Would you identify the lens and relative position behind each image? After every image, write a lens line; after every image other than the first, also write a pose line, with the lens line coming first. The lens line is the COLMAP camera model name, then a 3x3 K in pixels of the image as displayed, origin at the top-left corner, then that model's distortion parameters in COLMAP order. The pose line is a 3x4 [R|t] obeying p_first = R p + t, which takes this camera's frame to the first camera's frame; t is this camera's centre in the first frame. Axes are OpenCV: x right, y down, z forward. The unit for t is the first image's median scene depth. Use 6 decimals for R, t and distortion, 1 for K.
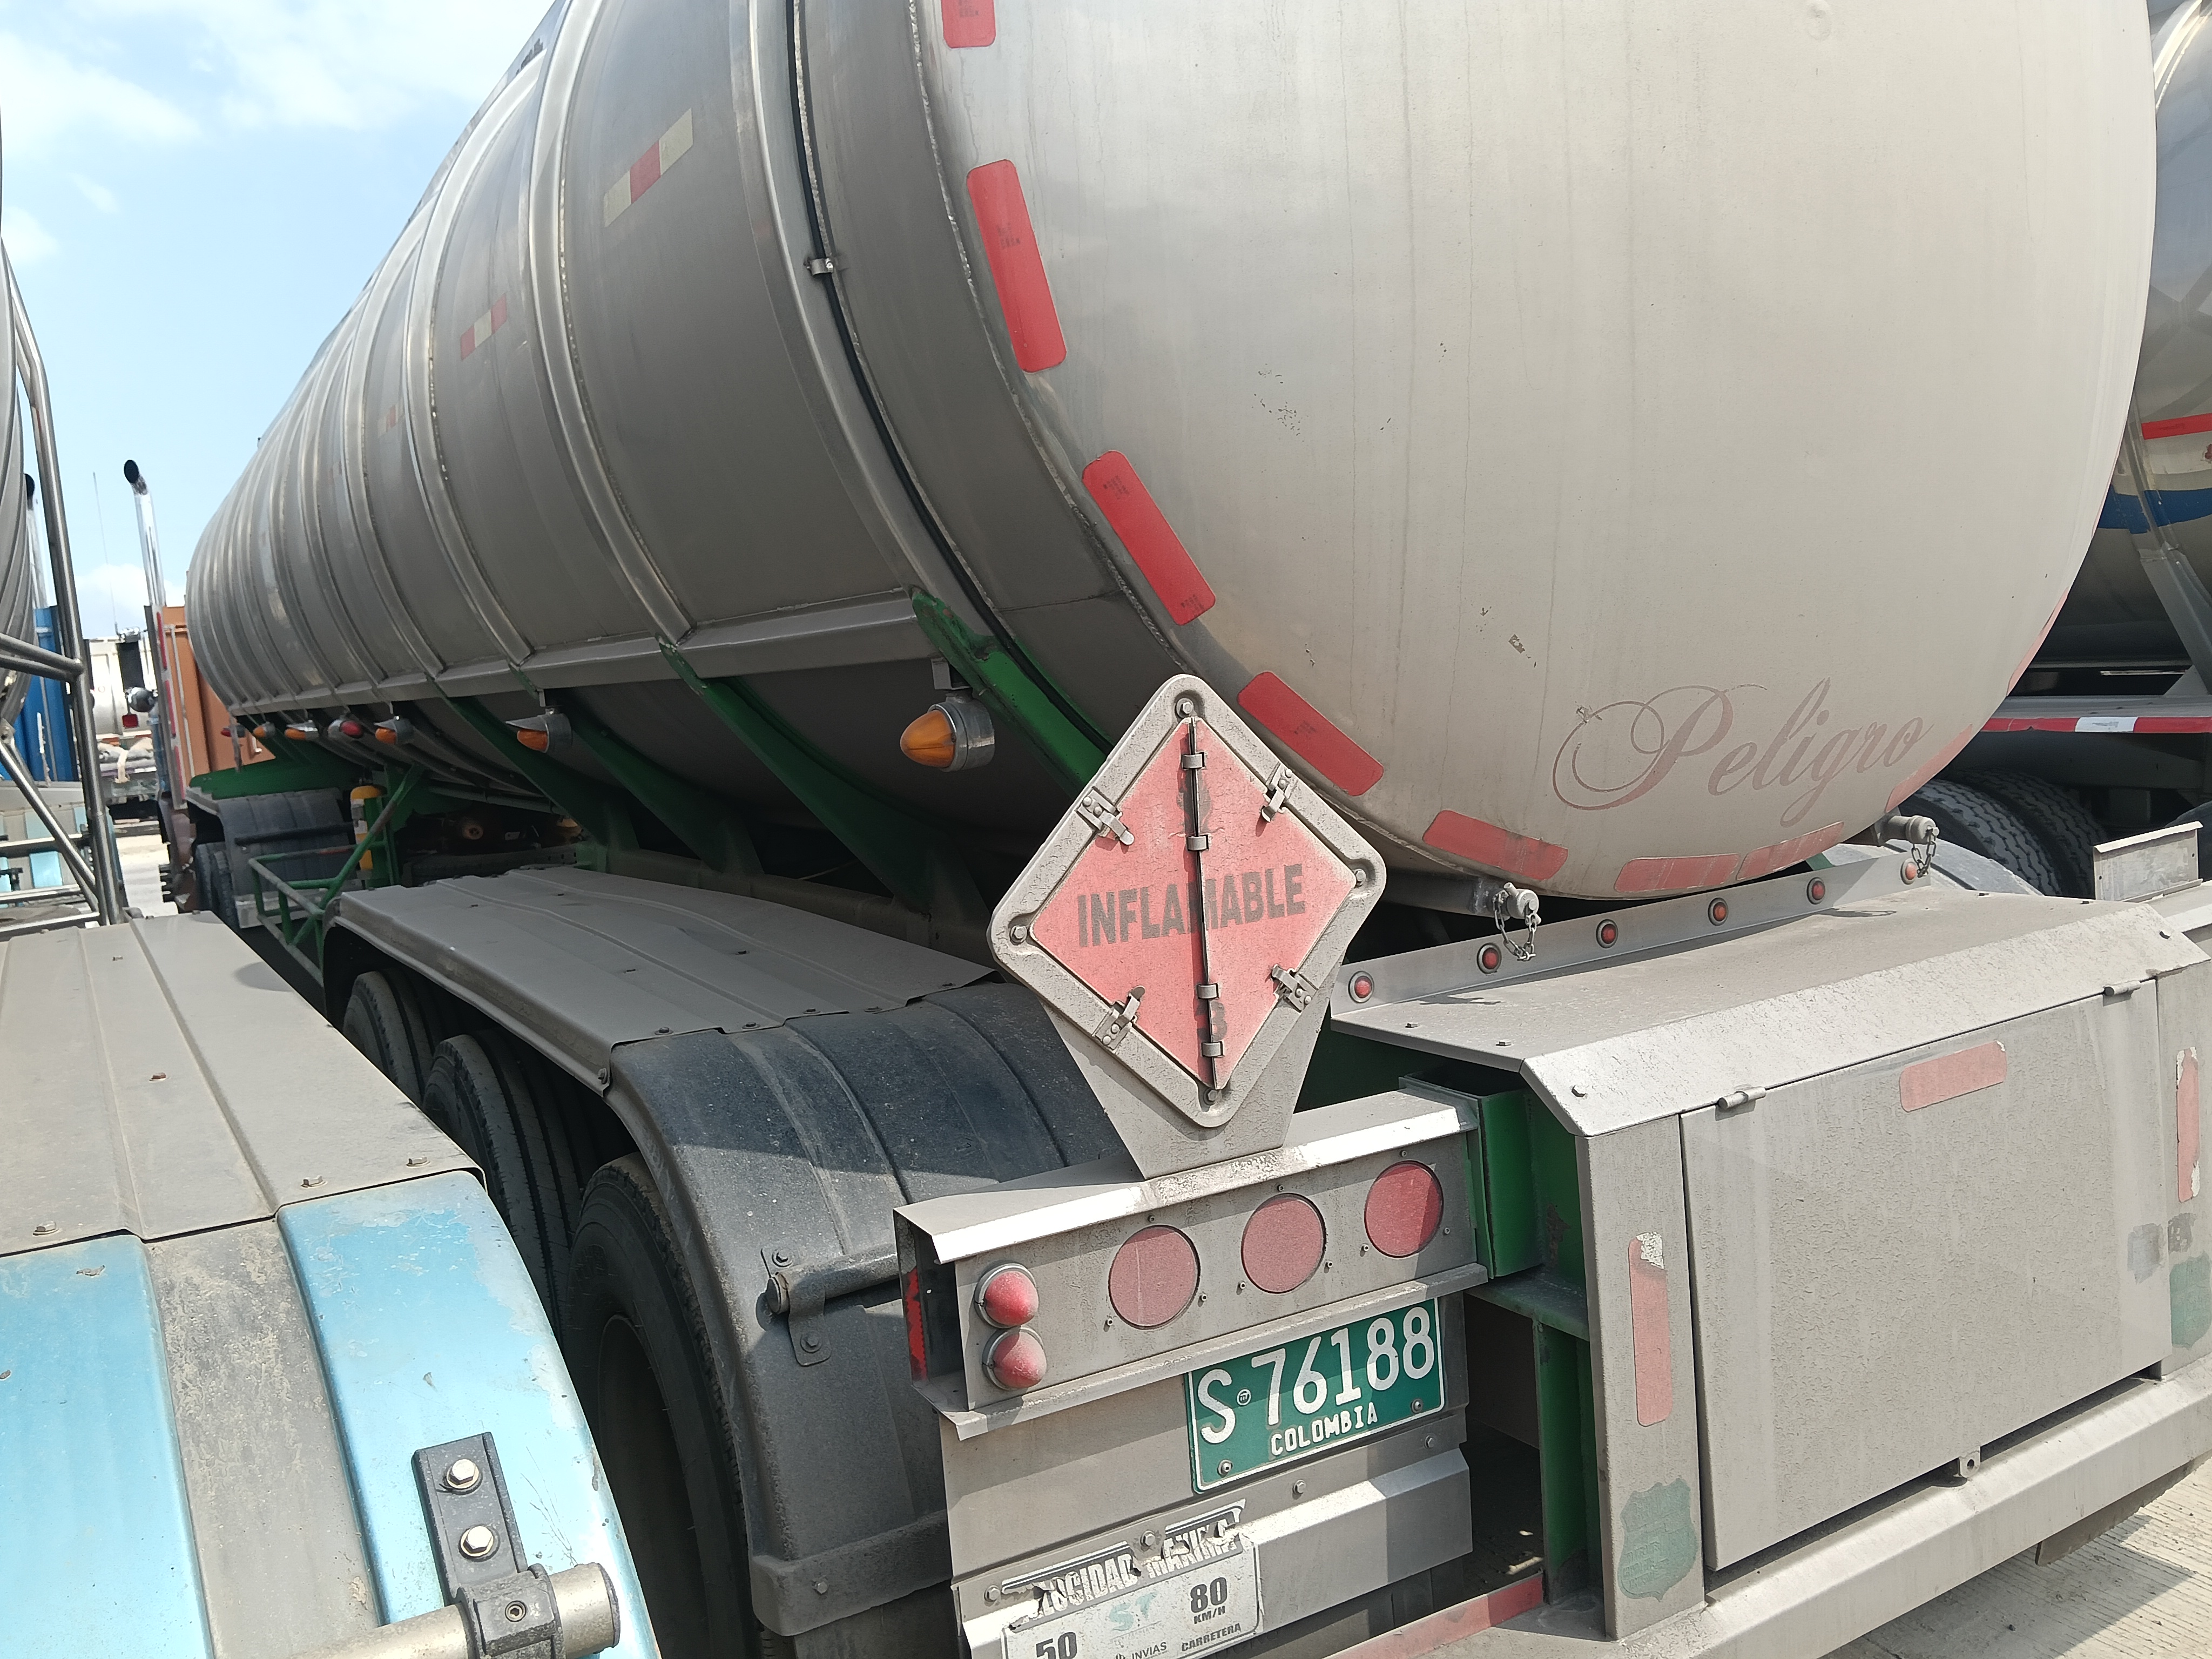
lens RADIAL K [[1874.9, 0, 1098.5], [0, 1874.9, 826.9], [0, 0, 1]] dist [0.102564, -0.278547]
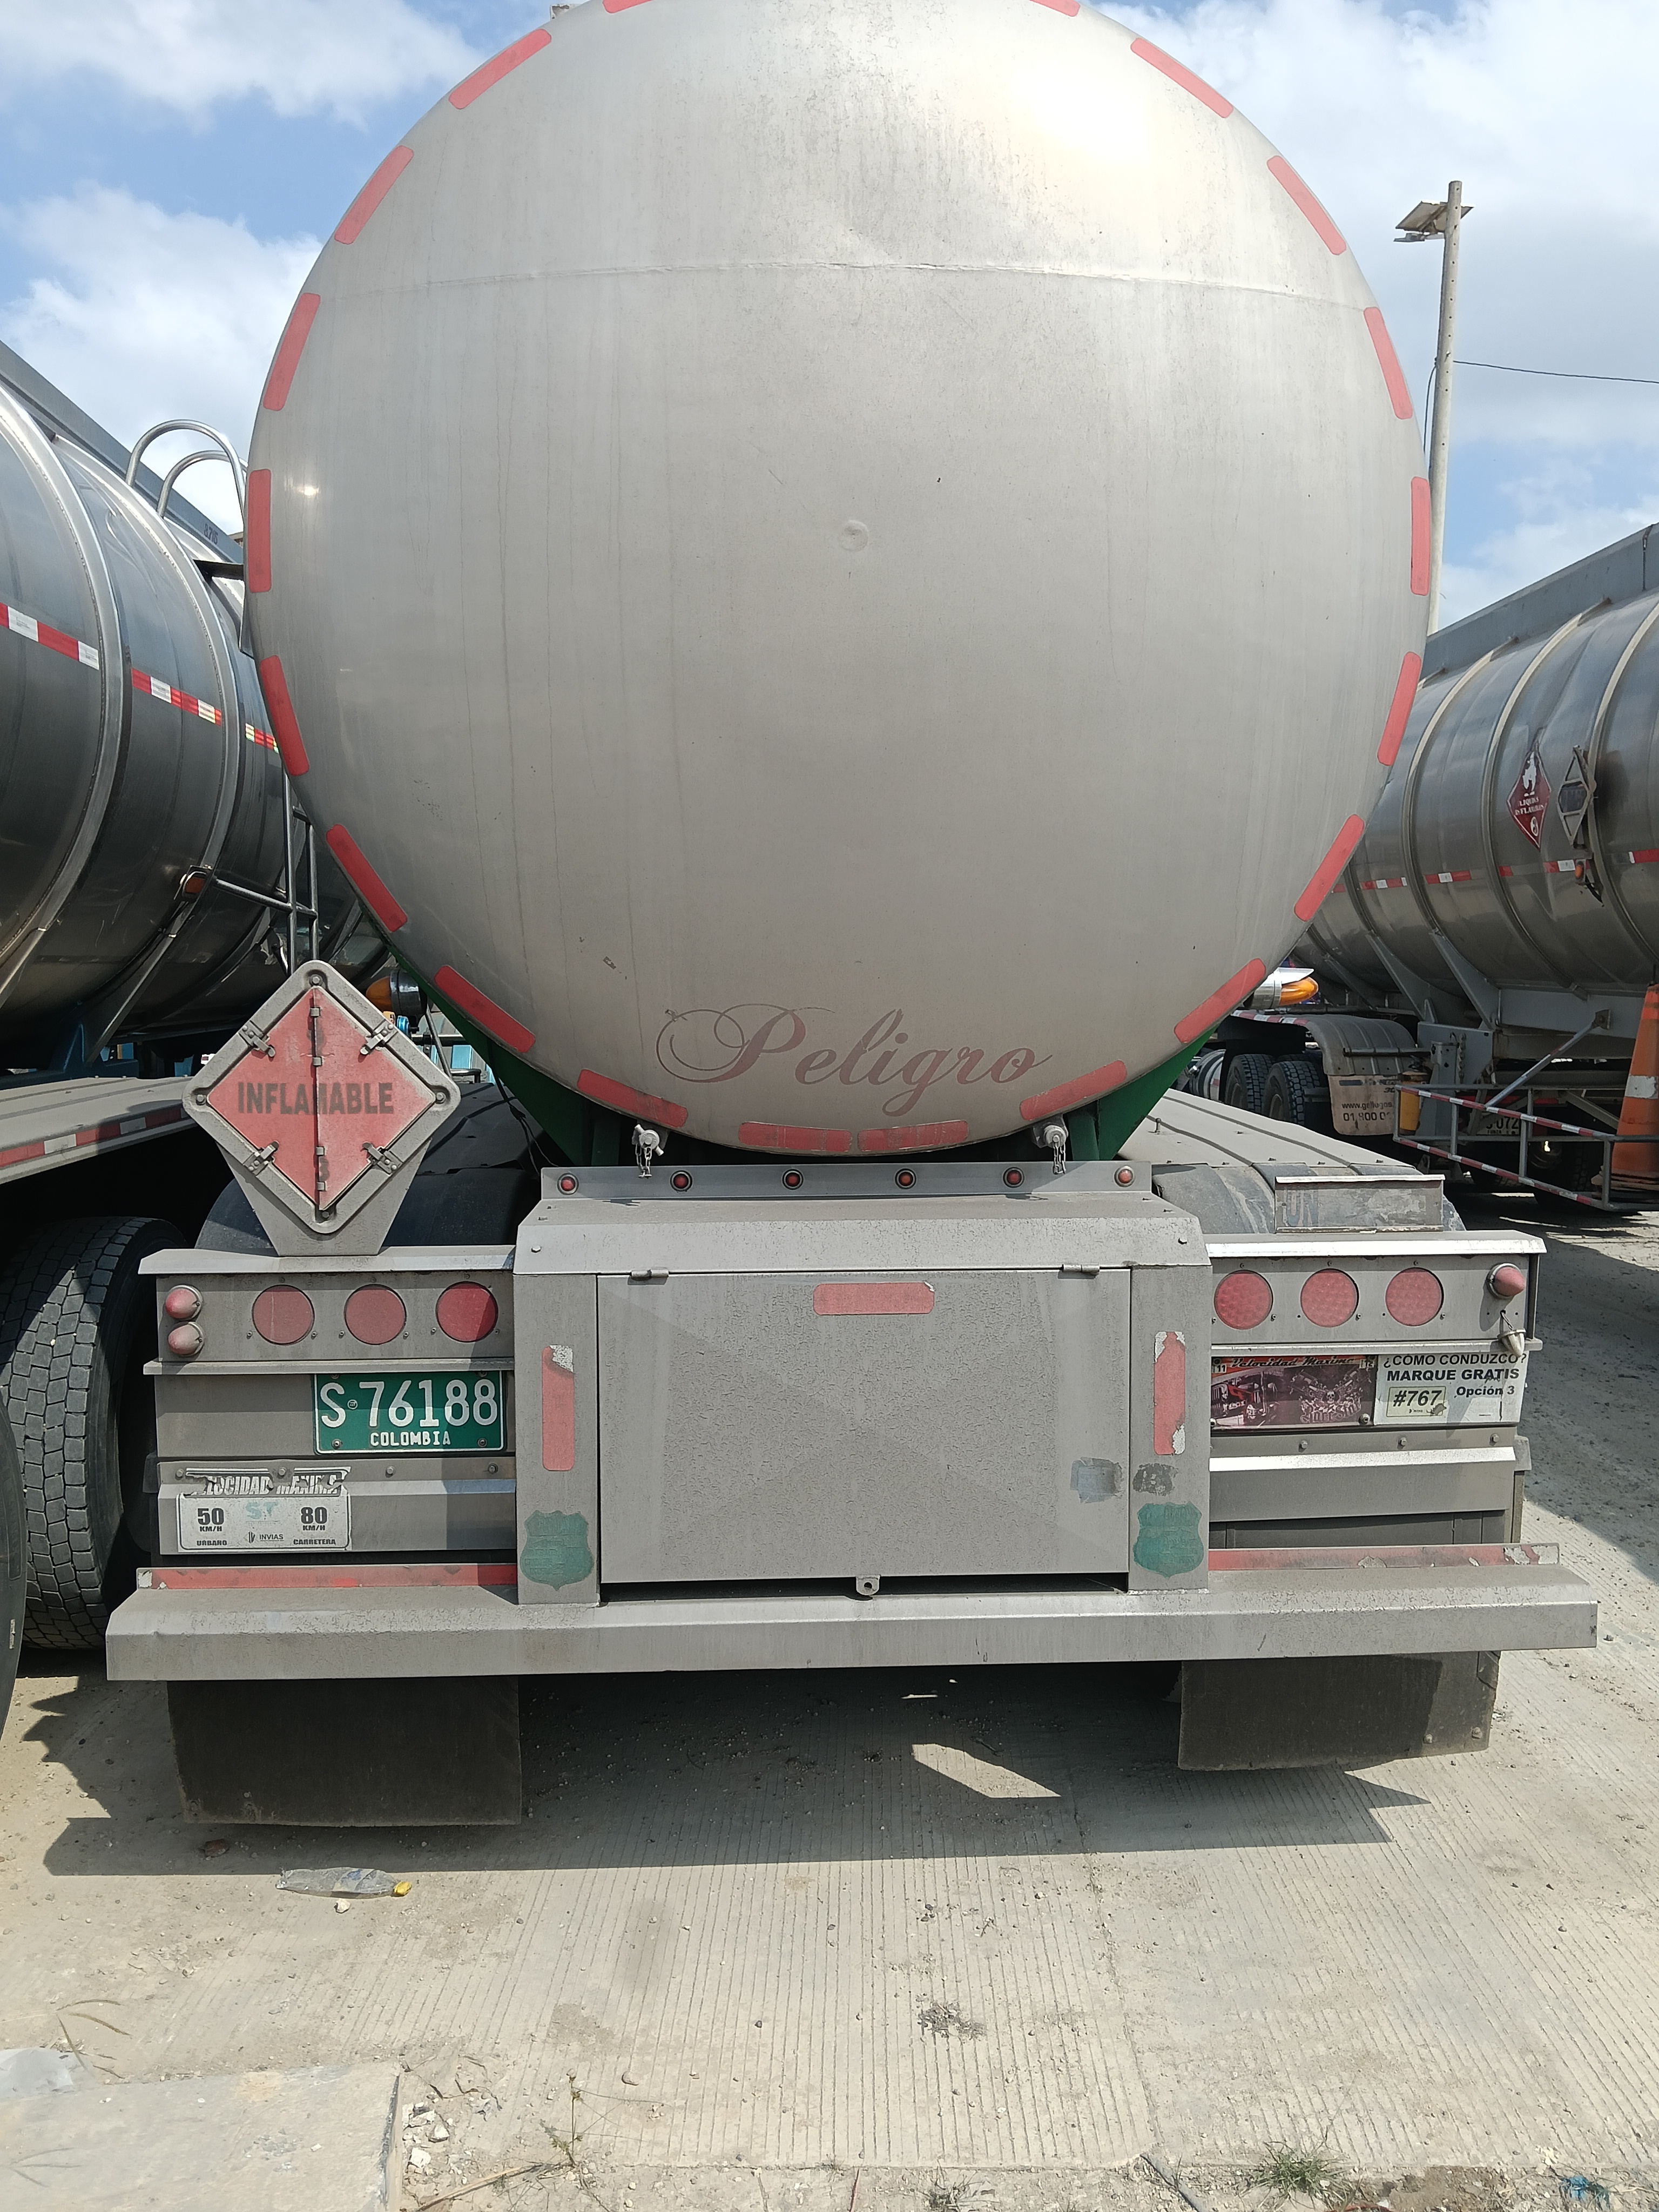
lens RADIAL K [[1874.9, 0, 843.7], [0, 1874.9, 1107.2], [0, 0, 1]] dist [0.102564, -0.278547]
pose [[0.881362, 0.115910, -0.458002, 1.153432], [-0.115934, 0.992857, 0.028173, -0.048962], [0.457996, 0.028268, 0.888505, -0.264154]]
